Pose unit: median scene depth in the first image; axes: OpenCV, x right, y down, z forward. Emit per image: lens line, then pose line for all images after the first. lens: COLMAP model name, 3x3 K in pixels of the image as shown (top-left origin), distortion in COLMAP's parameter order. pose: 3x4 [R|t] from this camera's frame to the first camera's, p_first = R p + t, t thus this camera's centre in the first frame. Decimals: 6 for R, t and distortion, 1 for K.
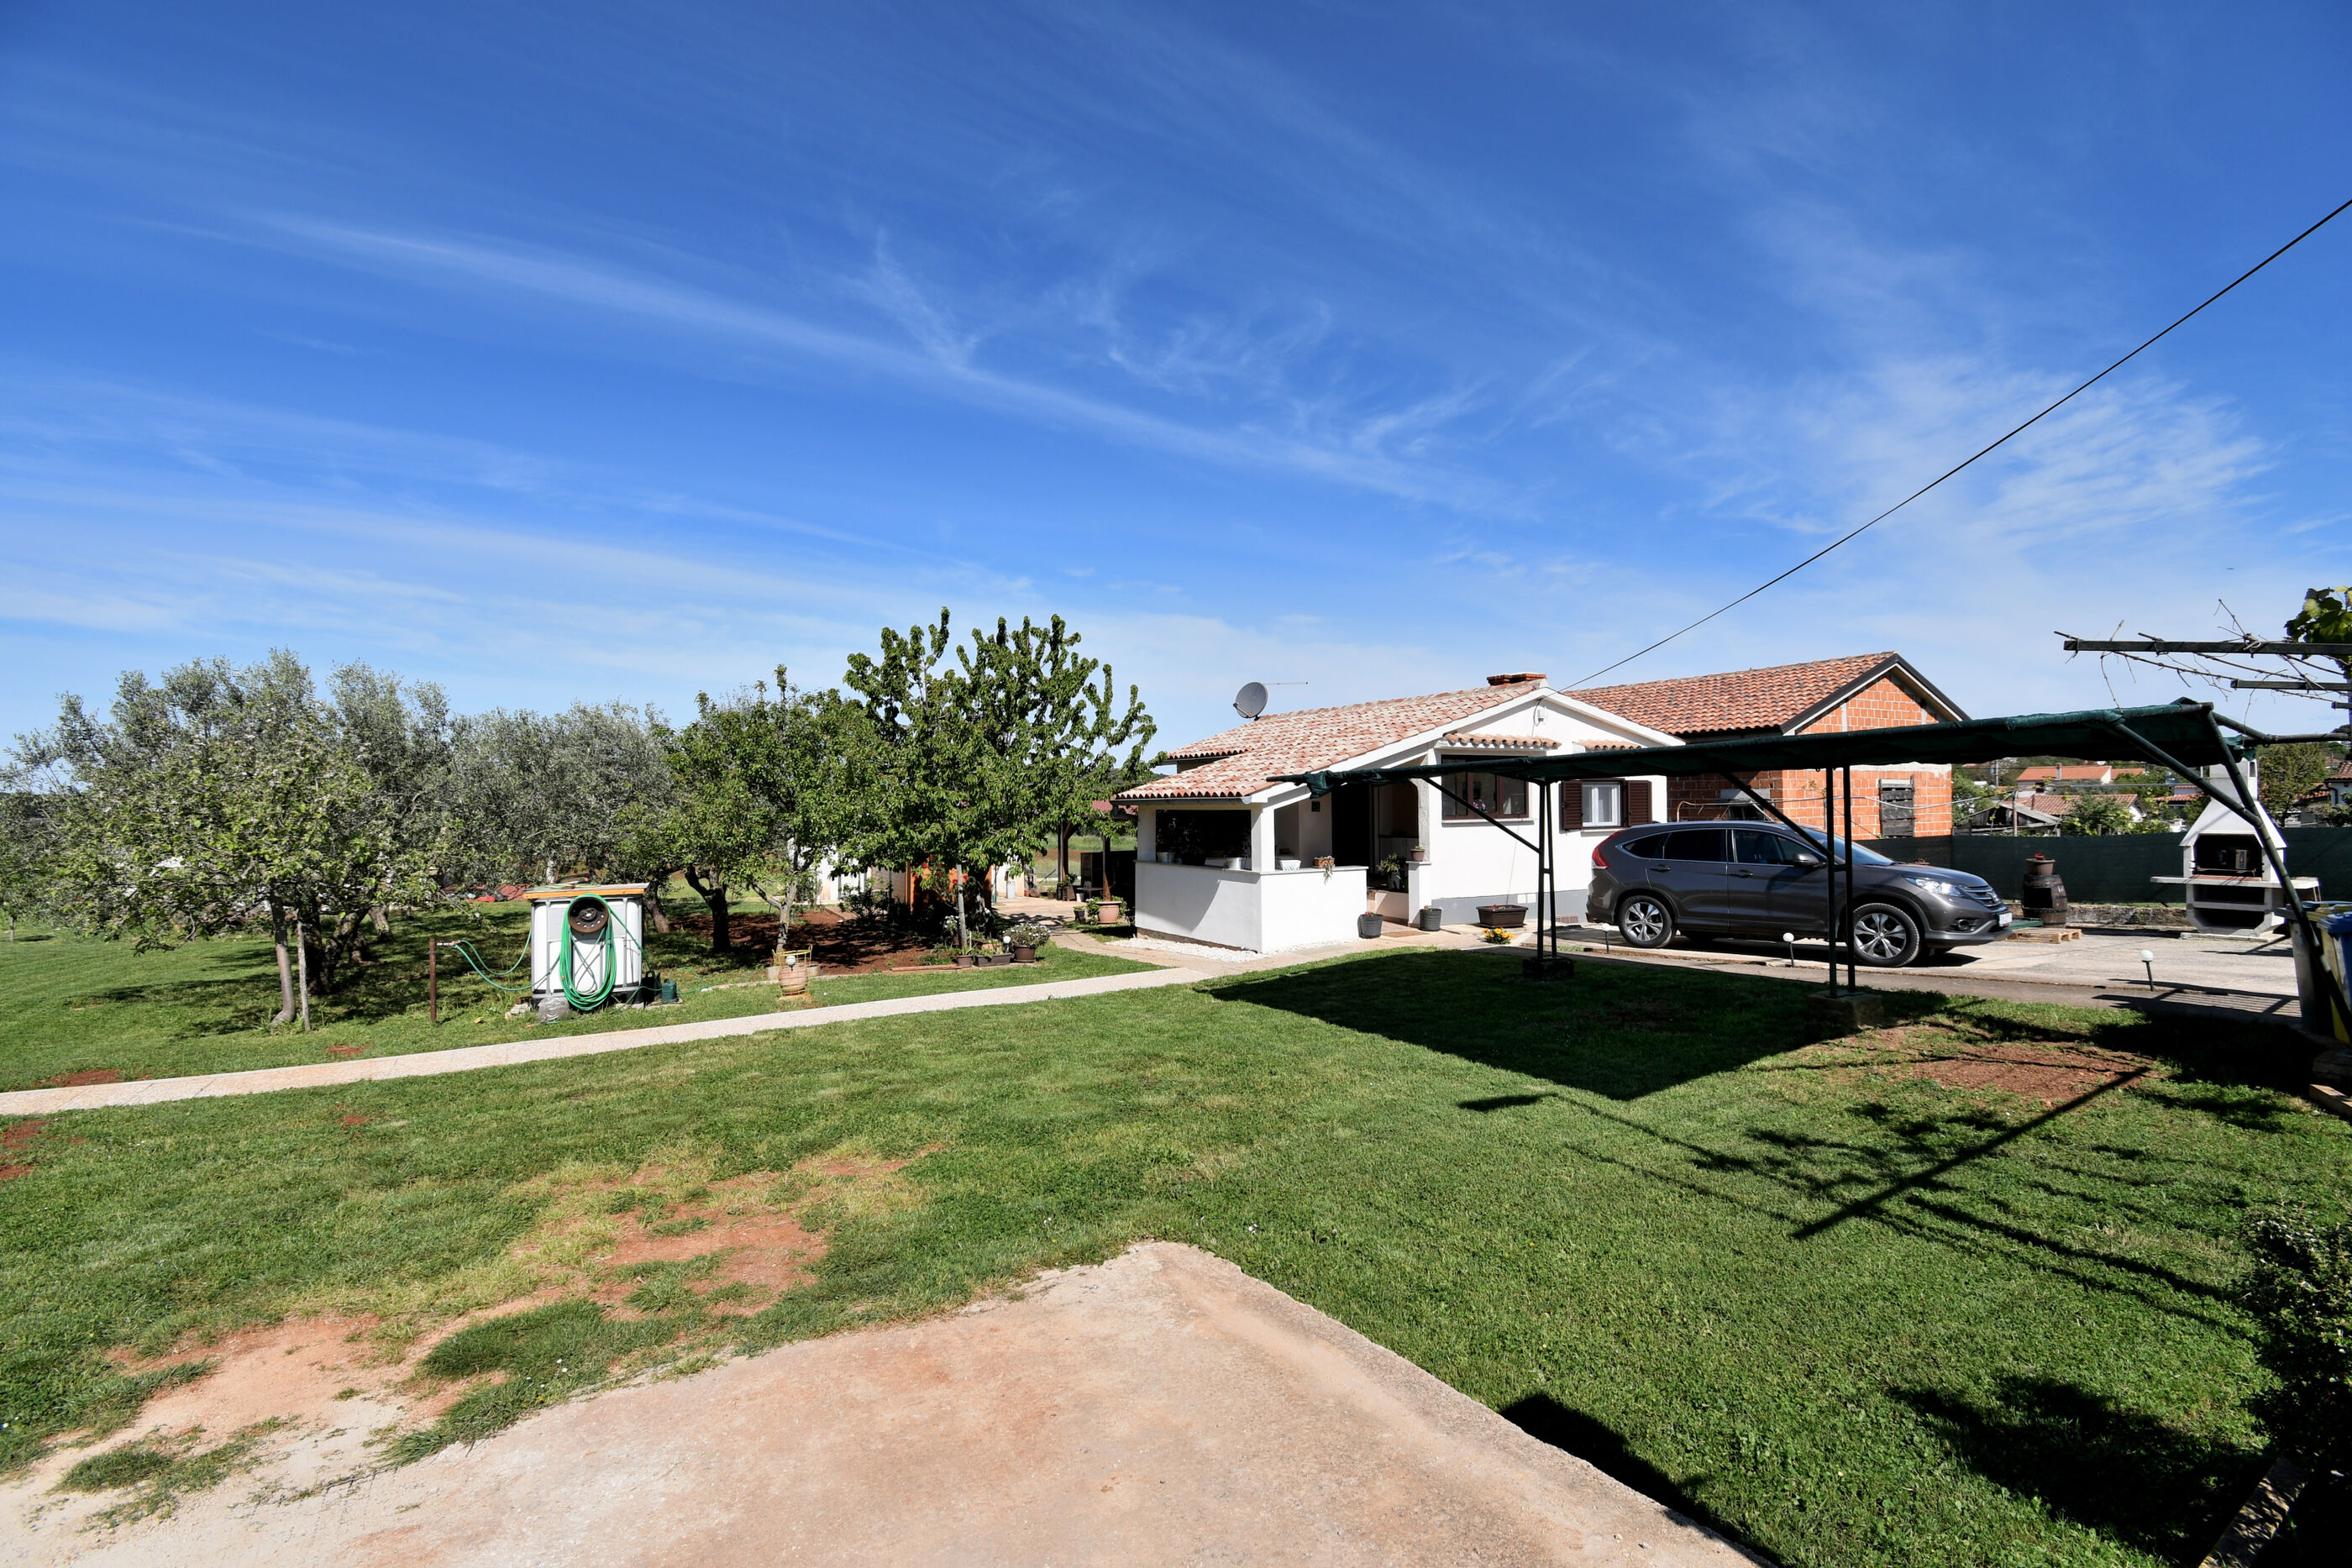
lens RADIAL K [[1039.3, 0, 1181.3], [0, 1039.3, 782.9], [0, 0, 1]] dist [0.002100, -0.013354]
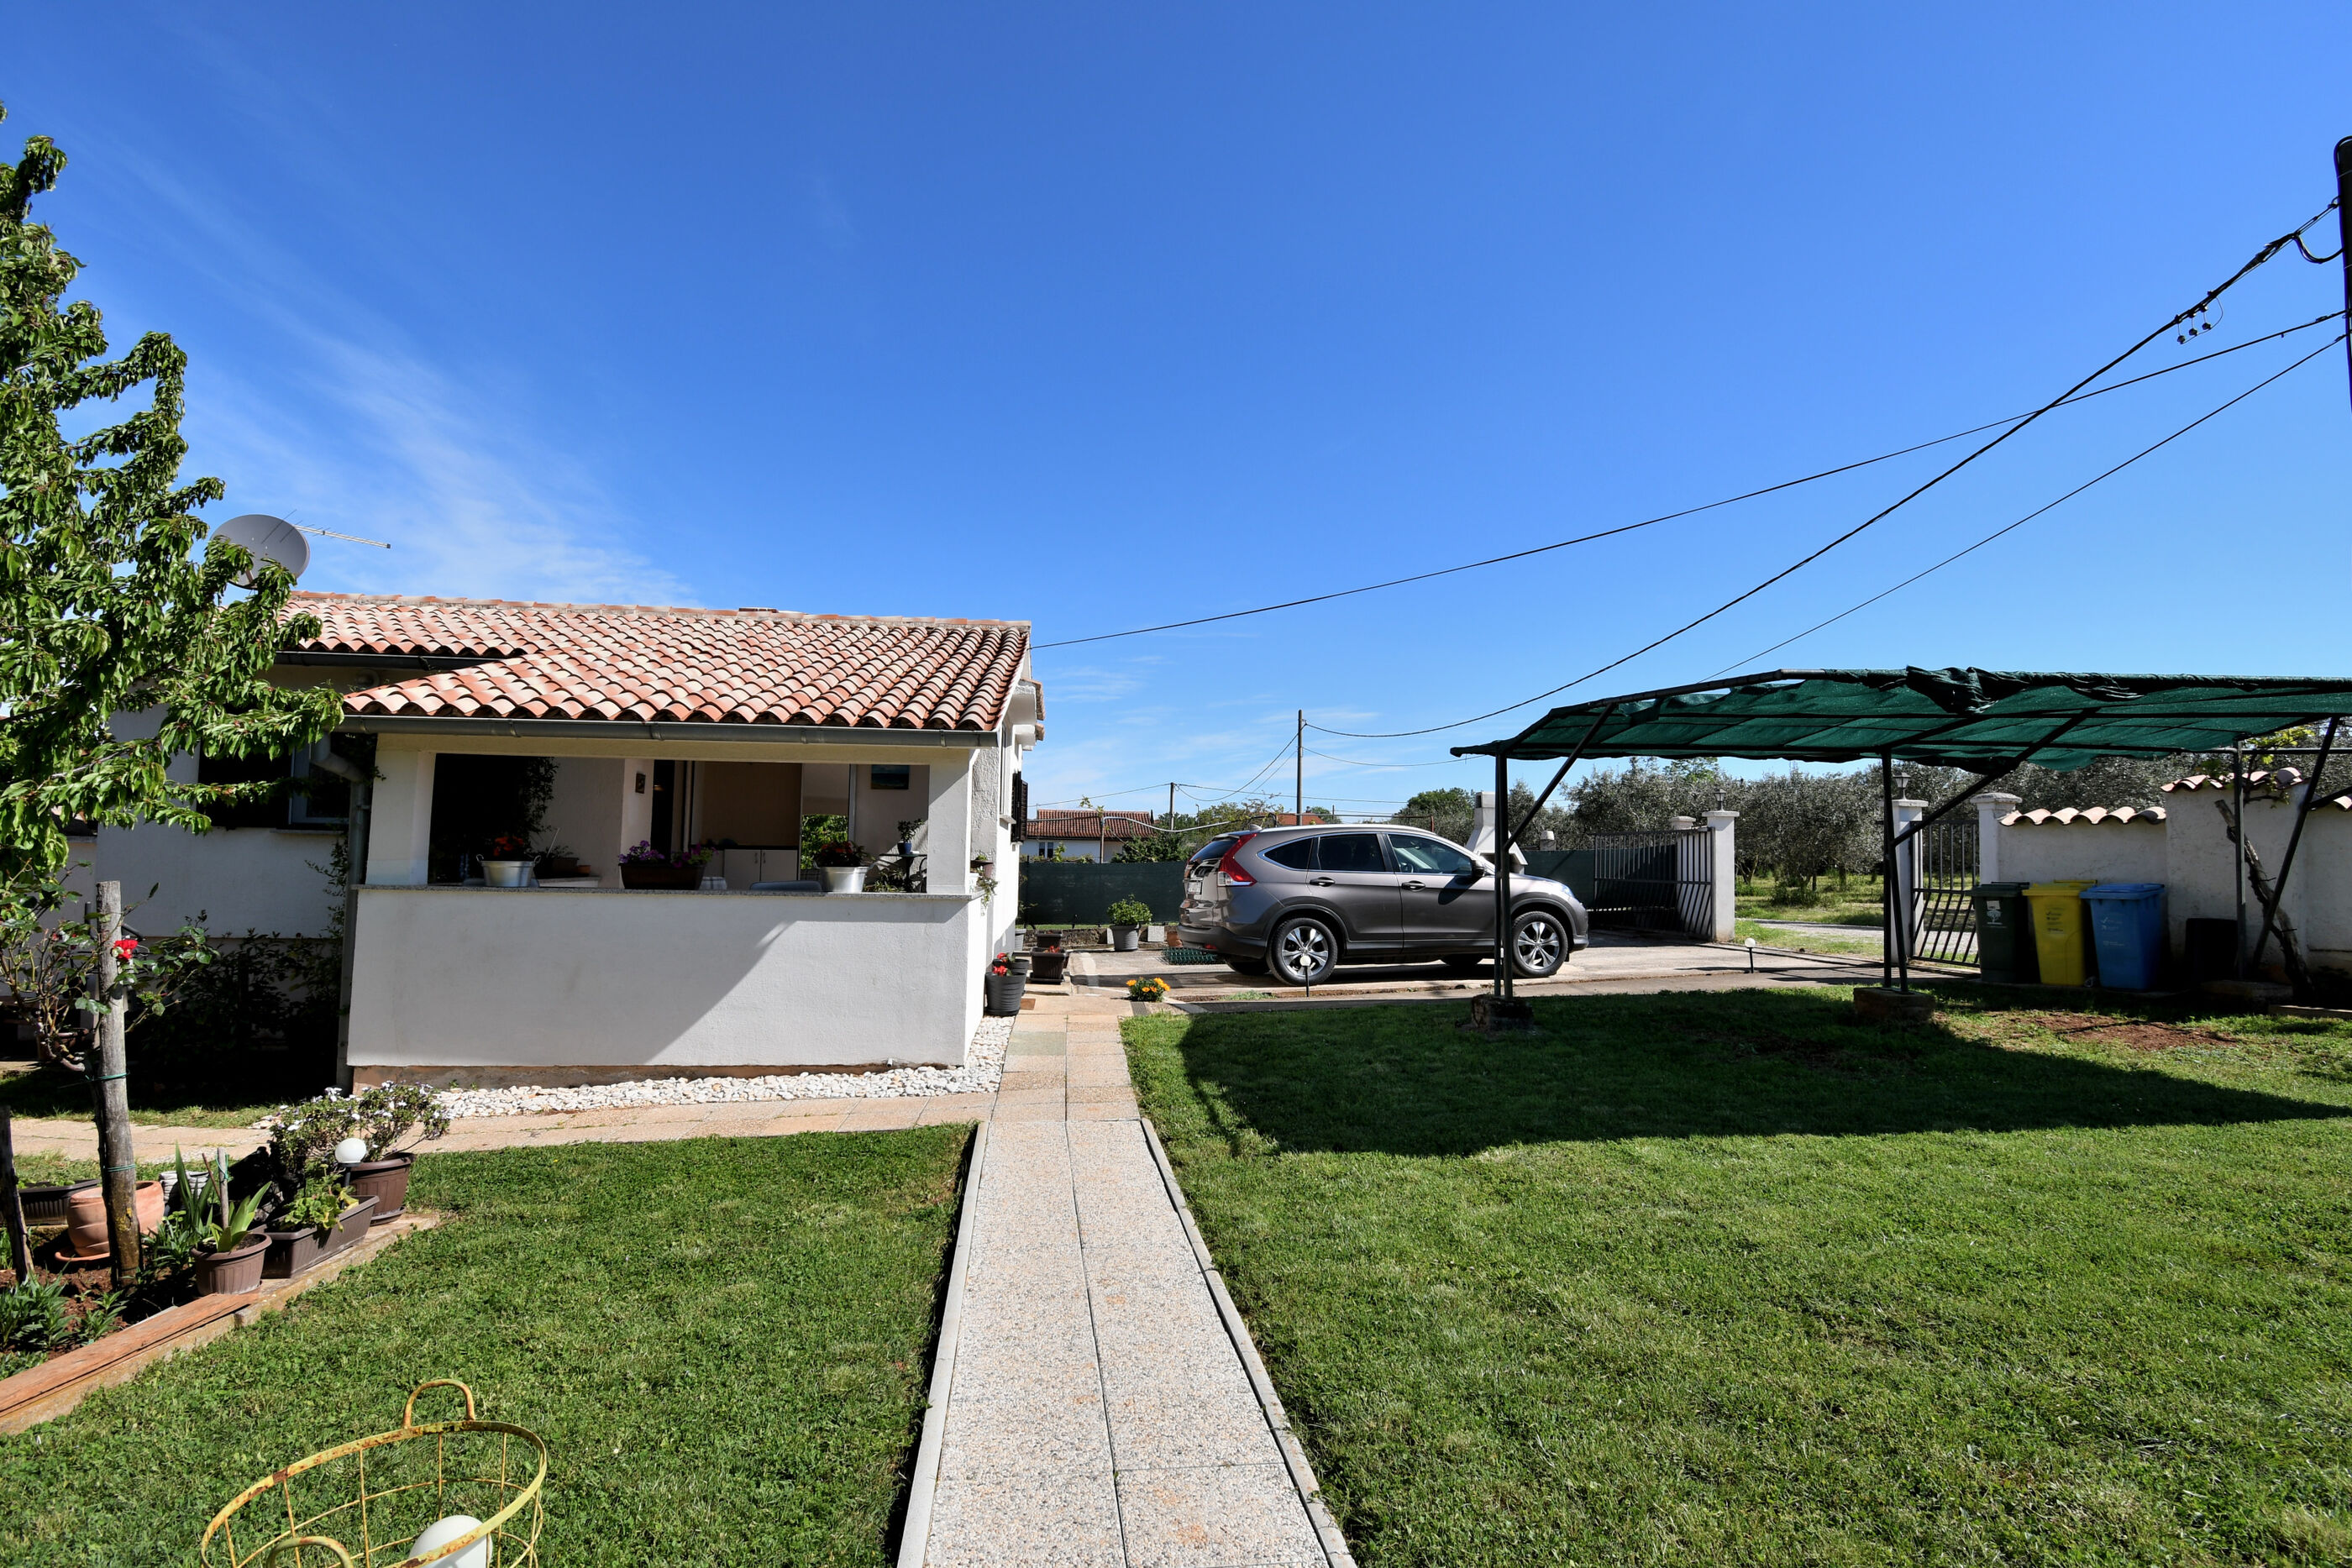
lens RADIAL K [[1149.0, 0, 1187.2], [0, 1149.0, 774.8], [0, 0, 1]] dist [-0.028788, -0.000463]
pose [[0.412217, 0.084498, 0.907159, -0.388568], [-0.040819, 0.996403, -0.074262, 0.072307], [-0.910171, -0.006417, 0.414184, 0.754551]]
